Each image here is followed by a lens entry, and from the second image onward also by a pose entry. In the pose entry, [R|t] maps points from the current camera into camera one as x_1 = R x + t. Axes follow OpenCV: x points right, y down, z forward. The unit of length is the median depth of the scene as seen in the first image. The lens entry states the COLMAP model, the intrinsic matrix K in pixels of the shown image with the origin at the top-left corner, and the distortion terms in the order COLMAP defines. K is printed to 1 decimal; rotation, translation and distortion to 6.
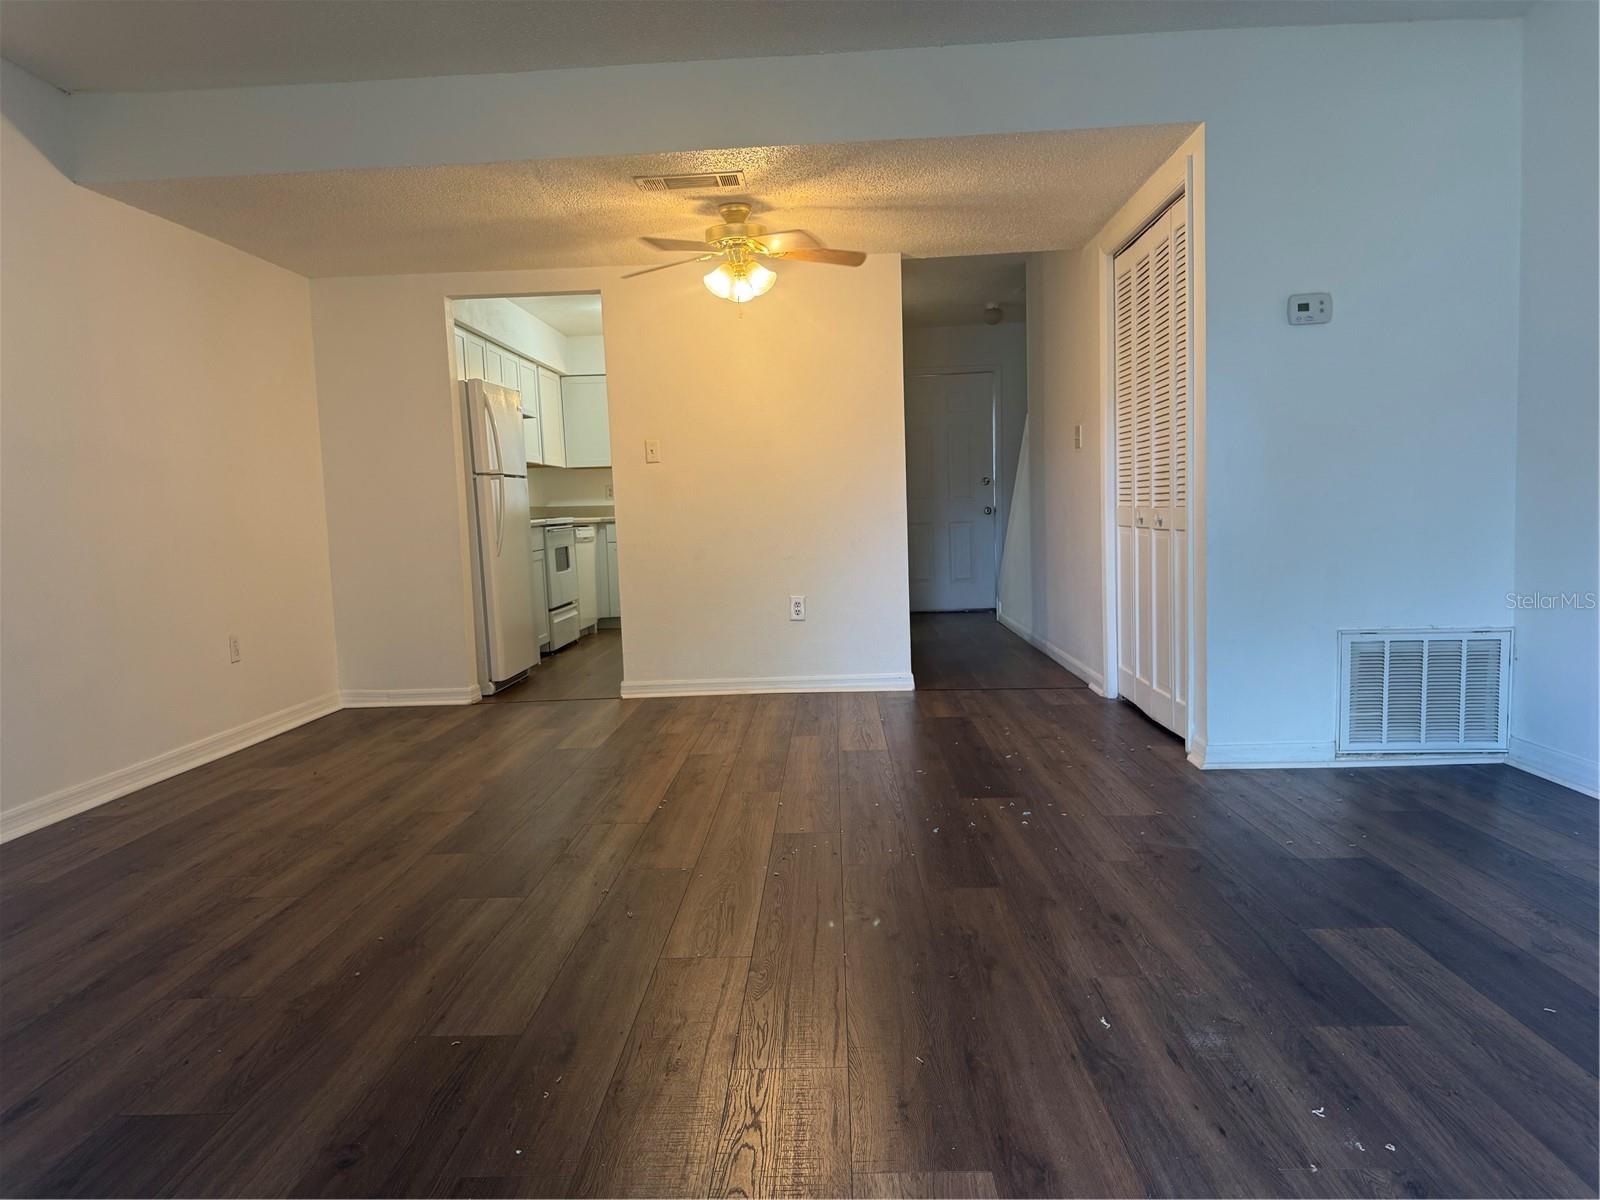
lens RADIAL K [[1115.5, 0, 802.2], [0, 1115.5, 607.4], [0, 0, 1]] dist [0.010179, 0.000921]
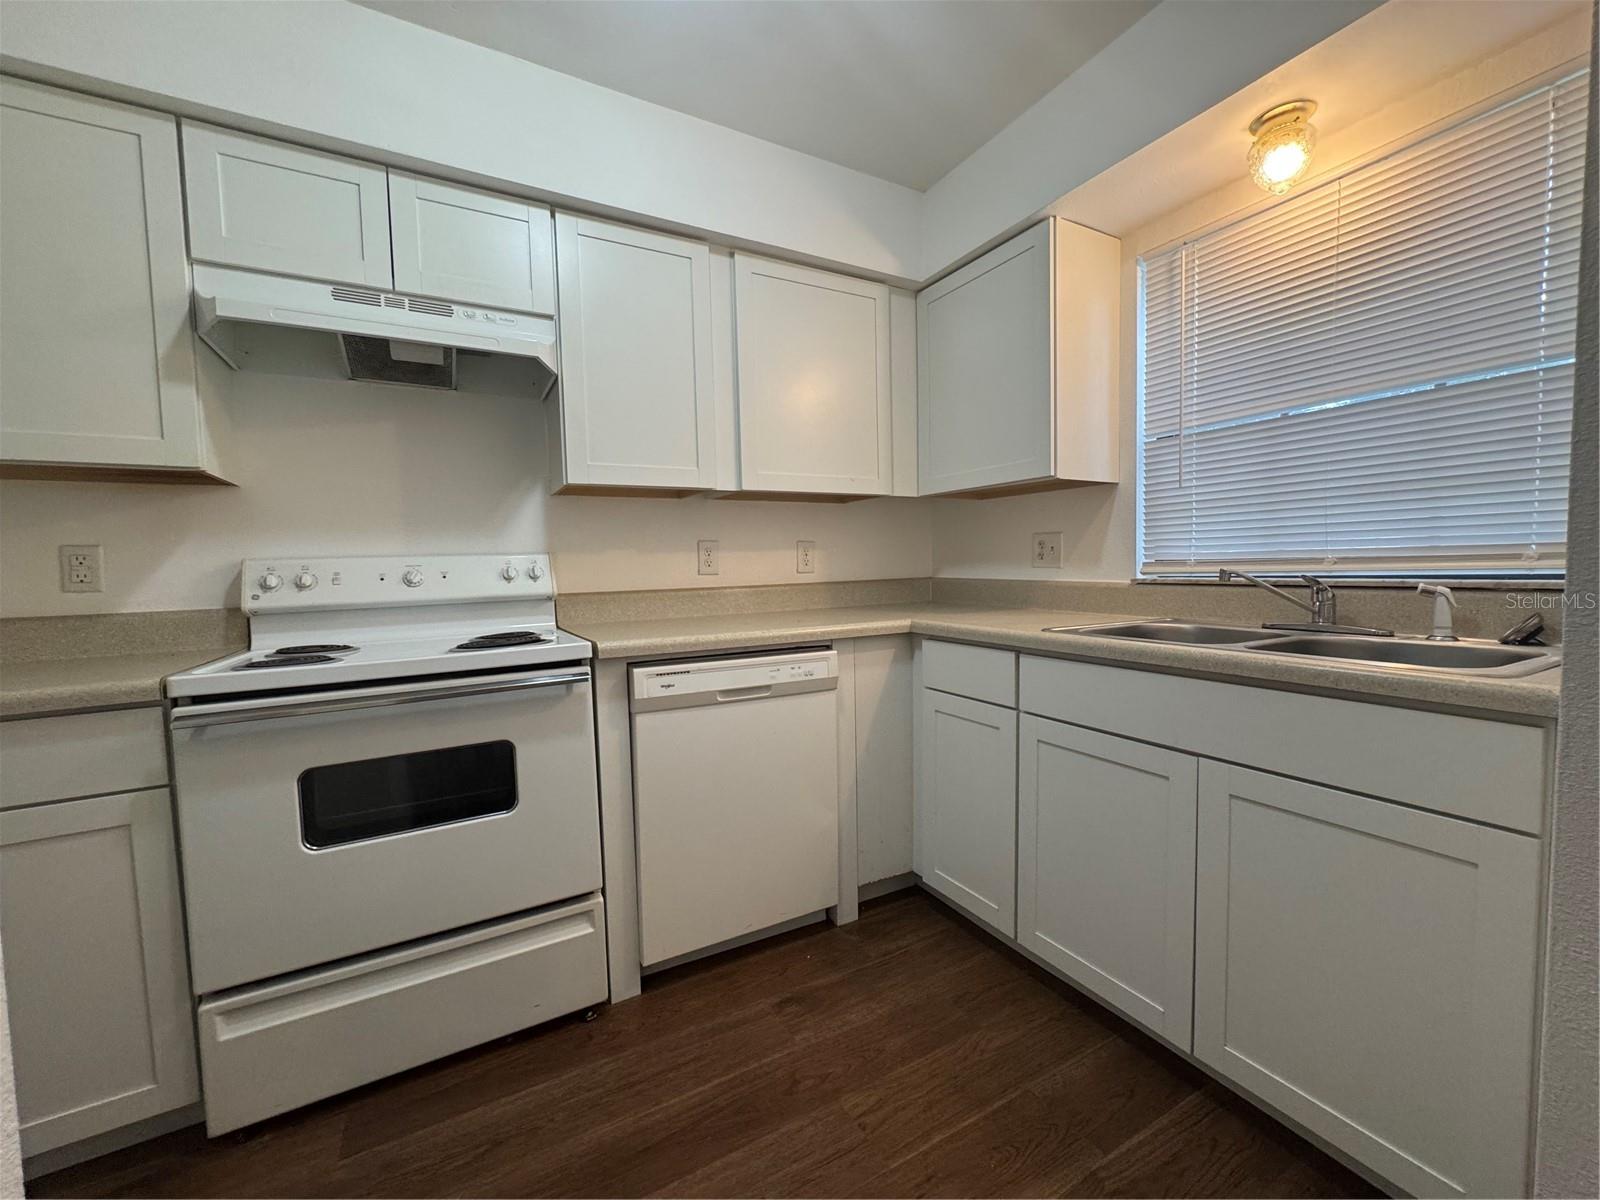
lens RADIAL K [[644.0, 0, 799.9], [0, 644.0, 600.6], [0, 0, 1]] dist [-0.000162, 0.000248]
pose [[0.508327, 0.076850, -0.857728, -0.012331], [-0.067129, 0.996516, 0.049502, -0.101566], [0.858544, 0.032415, 0.511715, 0.907418]]
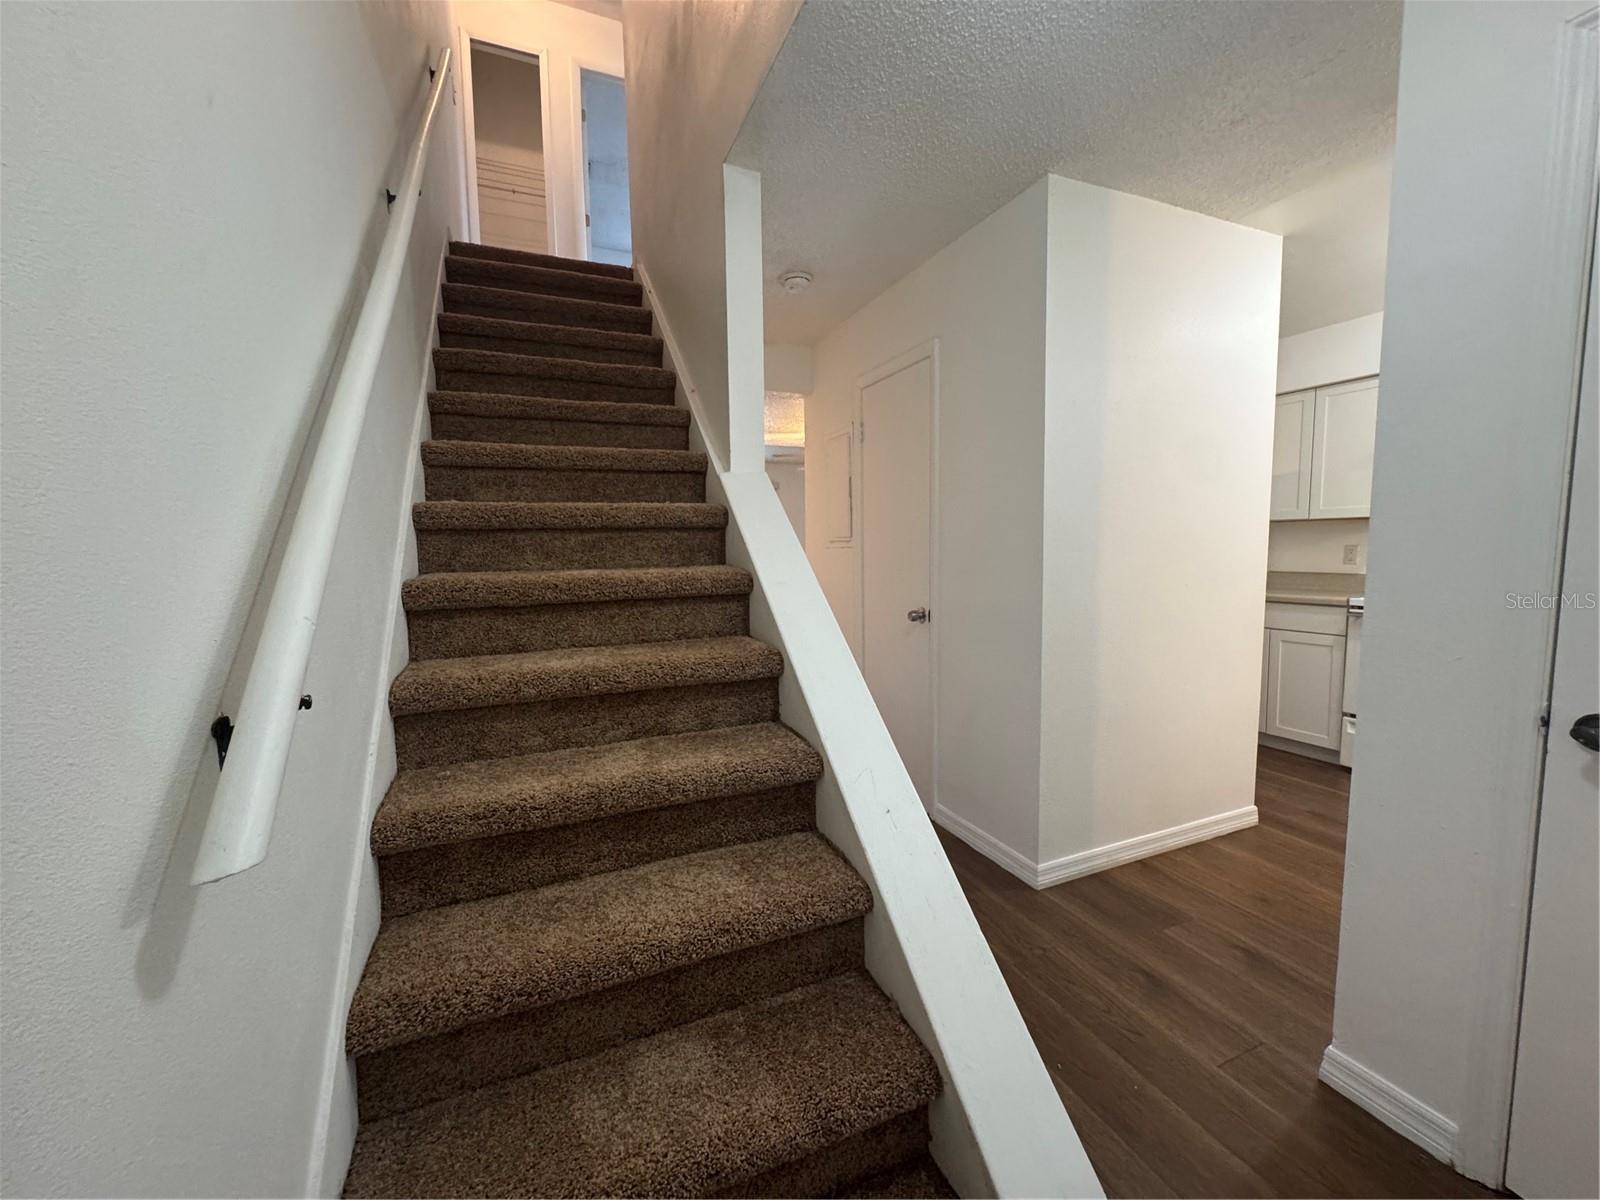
lens RADIAL K [[644.0, 0, 801.1], [0, 644.0, 601.0], [0, 0, 1]] dist [-0.000162, 0.000248]
pose [[-0.903824, 0.087991, -0.418759, 0.284862], [0.010733, 0.982983, 0.183381, -0.145732], [0.427769, 0.161250, -0.889389, 1.077555]]
